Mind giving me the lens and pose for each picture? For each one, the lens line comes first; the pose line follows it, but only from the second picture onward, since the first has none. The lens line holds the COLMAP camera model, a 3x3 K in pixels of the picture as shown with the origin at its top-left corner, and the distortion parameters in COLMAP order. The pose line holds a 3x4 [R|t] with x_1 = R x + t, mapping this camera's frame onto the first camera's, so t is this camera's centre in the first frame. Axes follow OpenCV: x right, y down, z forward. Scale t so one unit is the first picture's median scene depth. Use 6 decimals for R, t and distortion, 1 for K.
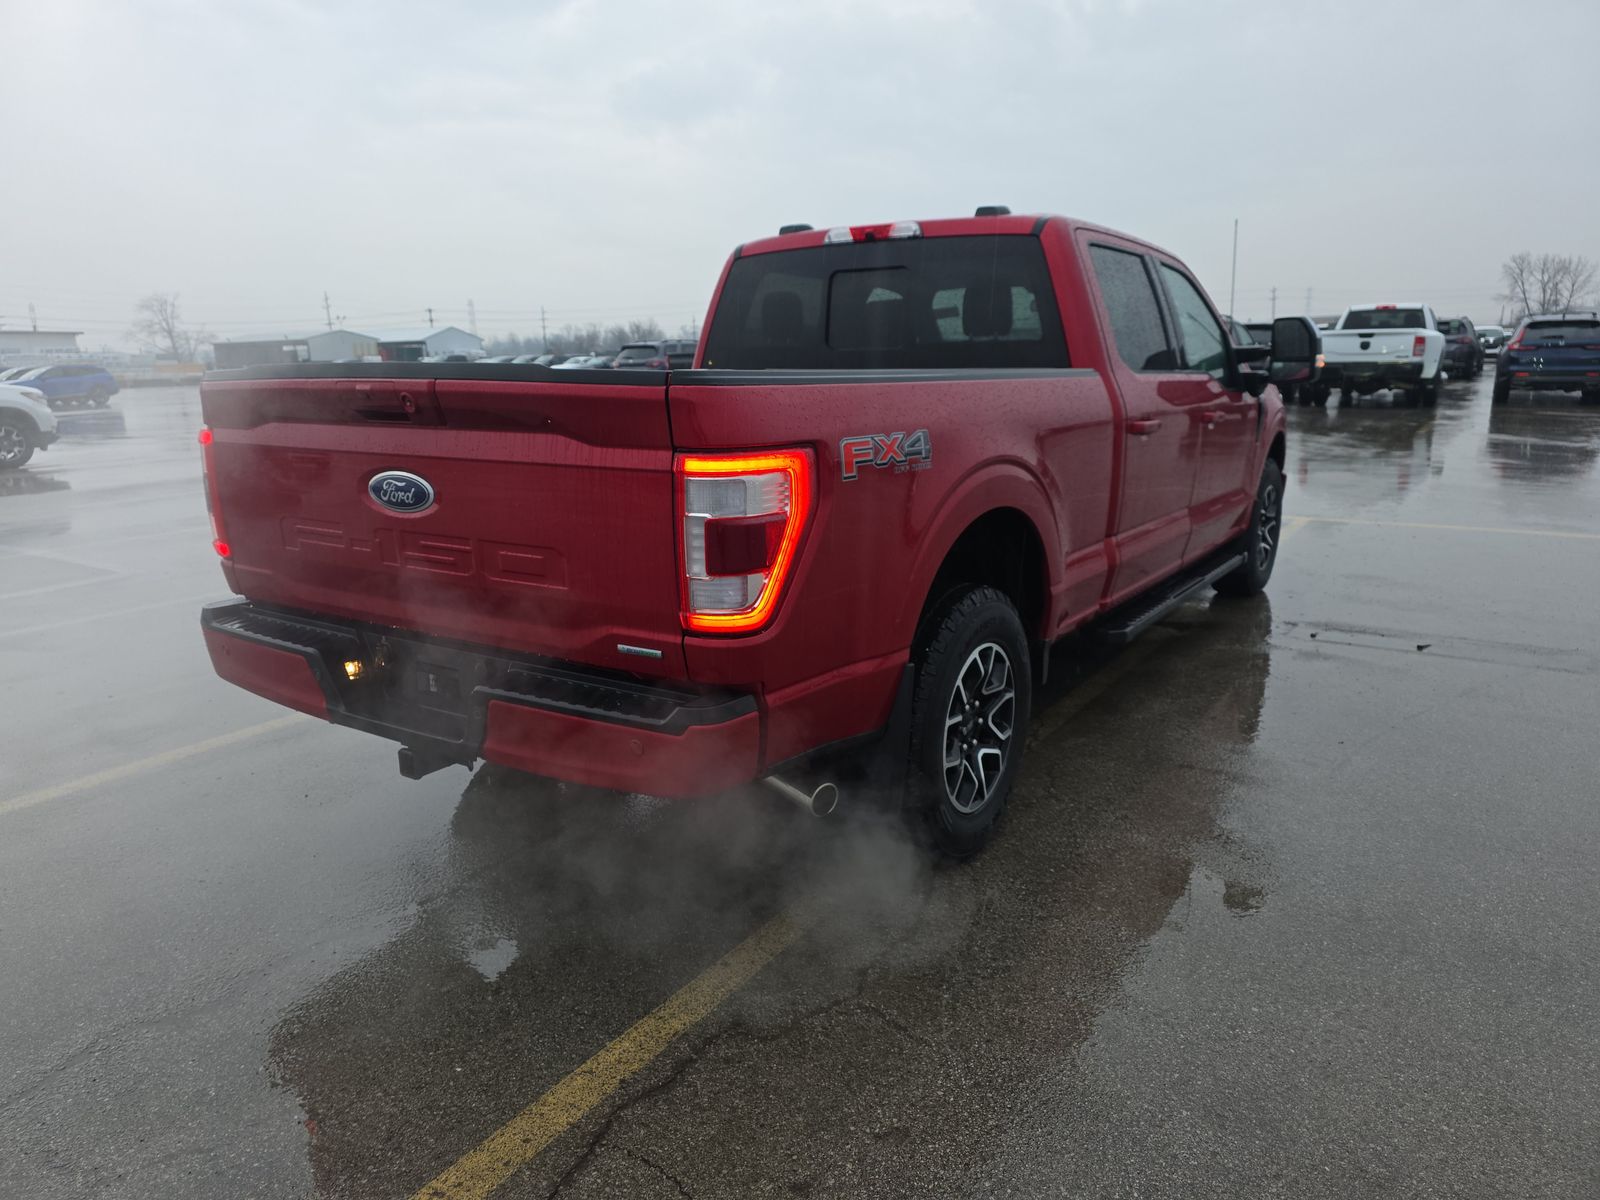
lens RADIAL K [[1089.5, 0, 782.8], [0, 1089.5, 637.7], [0, 0, 1]] dist [0.055429, -0.051933]
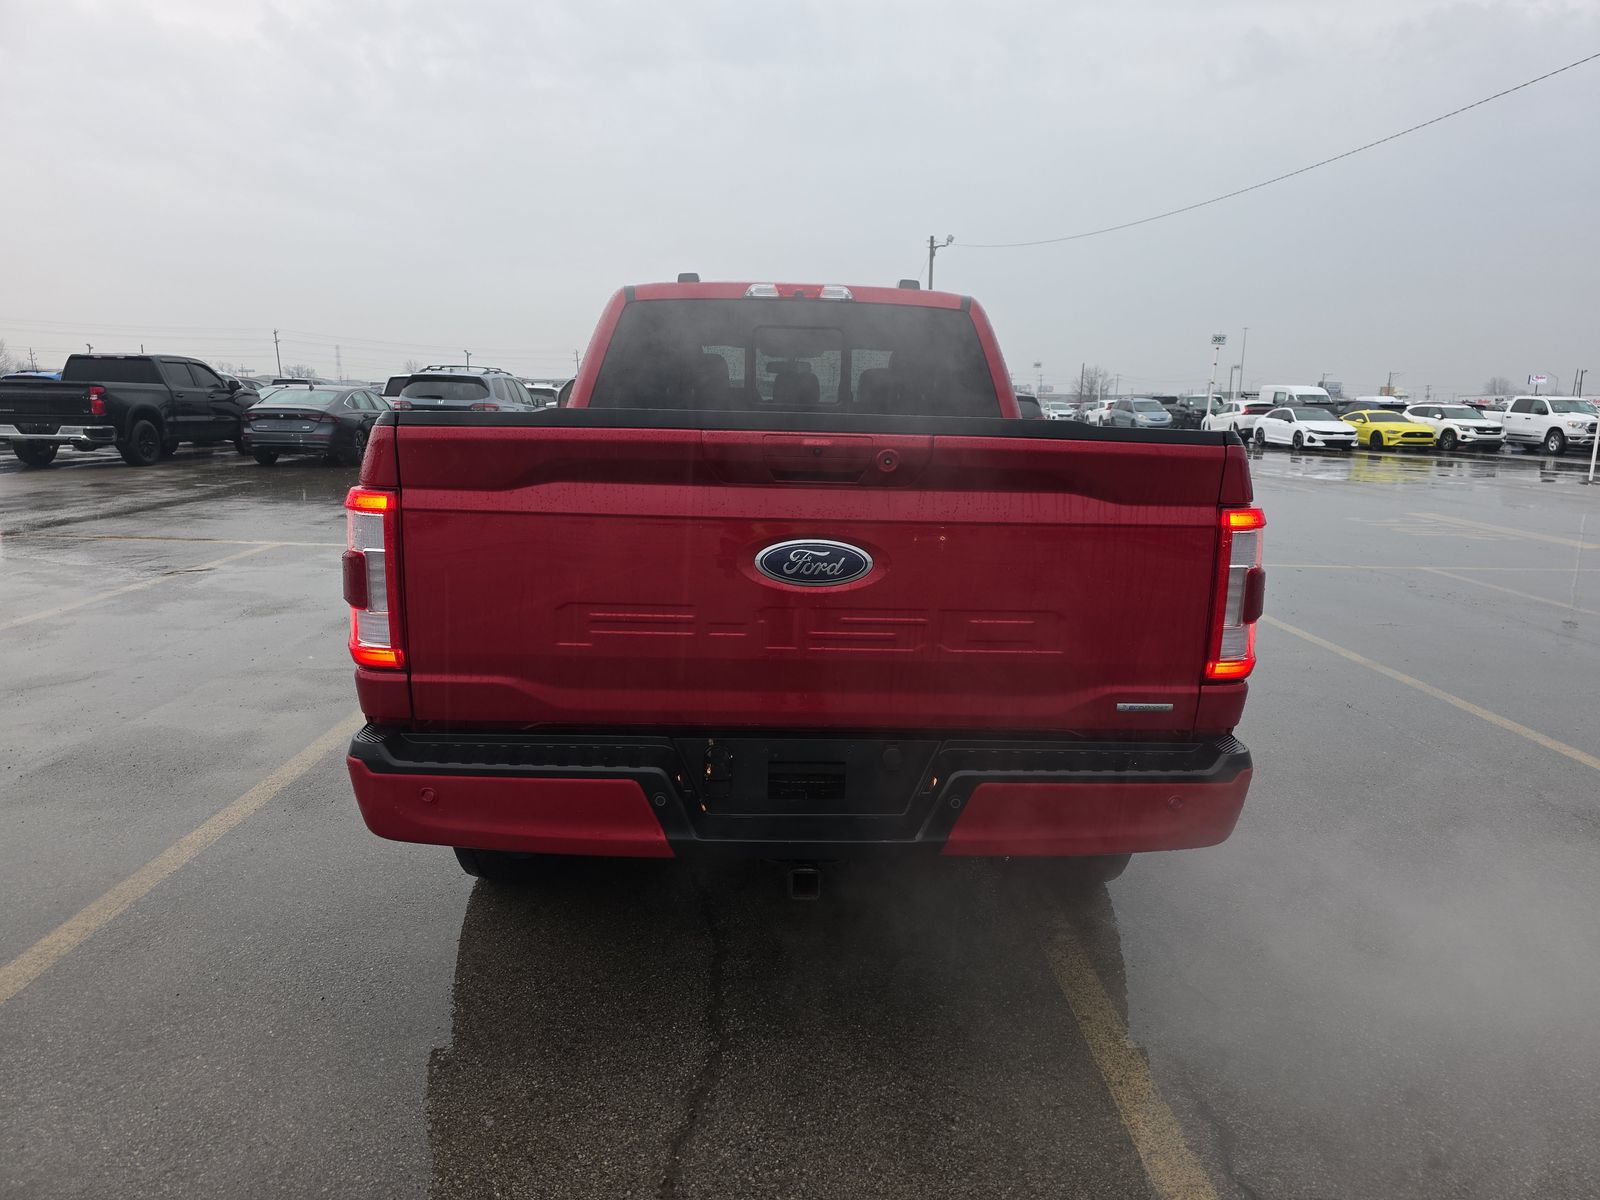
lens RADIAL K [[1070.0, 0, 810.3], [0, 1070.0, 610.3], [0, 0, 1]] dist [0.123799, -0.157136]
pose [[0.805193, -0.076632, 0.588041, -0.575868], [0.113280, 0.993231, -0.025677, -0.051007], [-0.582093, 0.087288, 0.808424, 0.224068]]
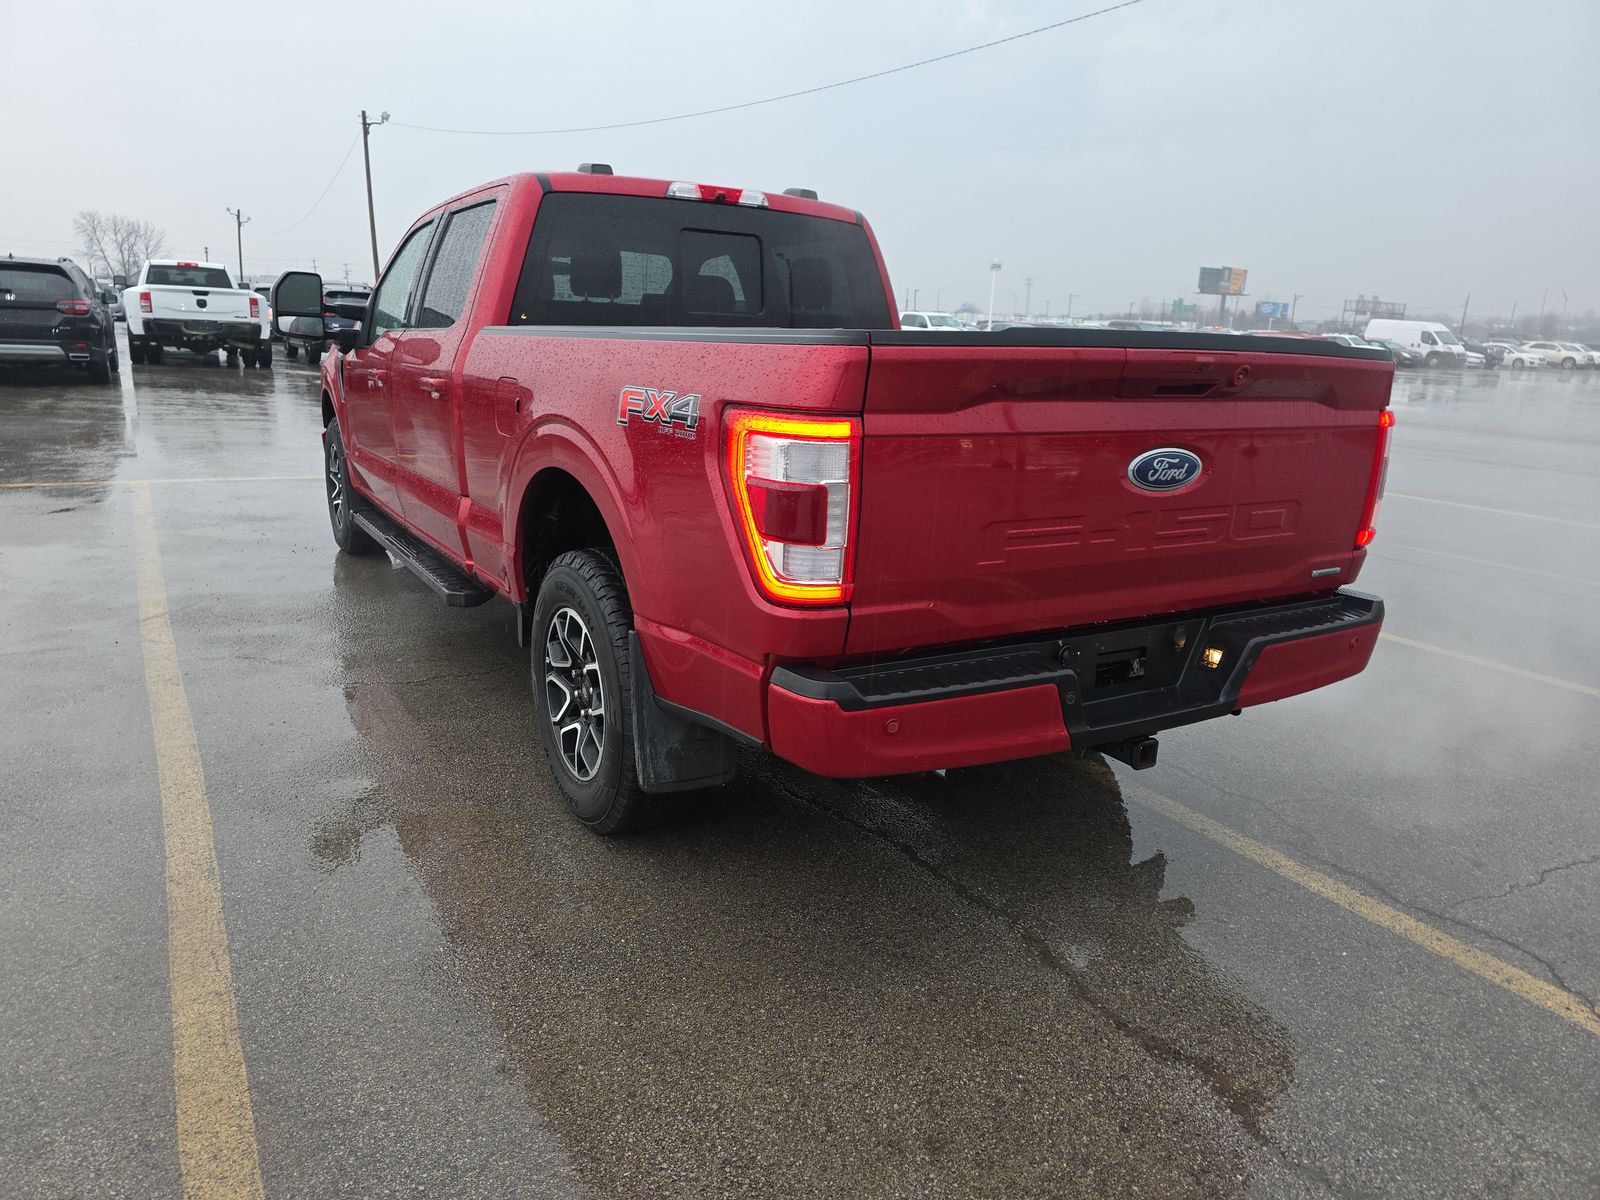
lens RADIAL K [[1089.5, 0, 782.8], [0, 1089.5, 637.7], [0, 0, 1]] dist [0.055429, -0.051933]
pose [[0.418362, -0.216108, 0.882196, -0.925986], [0.183467, 0.971368, 0.150947, -0.133406], [-0.889558, 0.098703, 0.446032, 0.602935]]
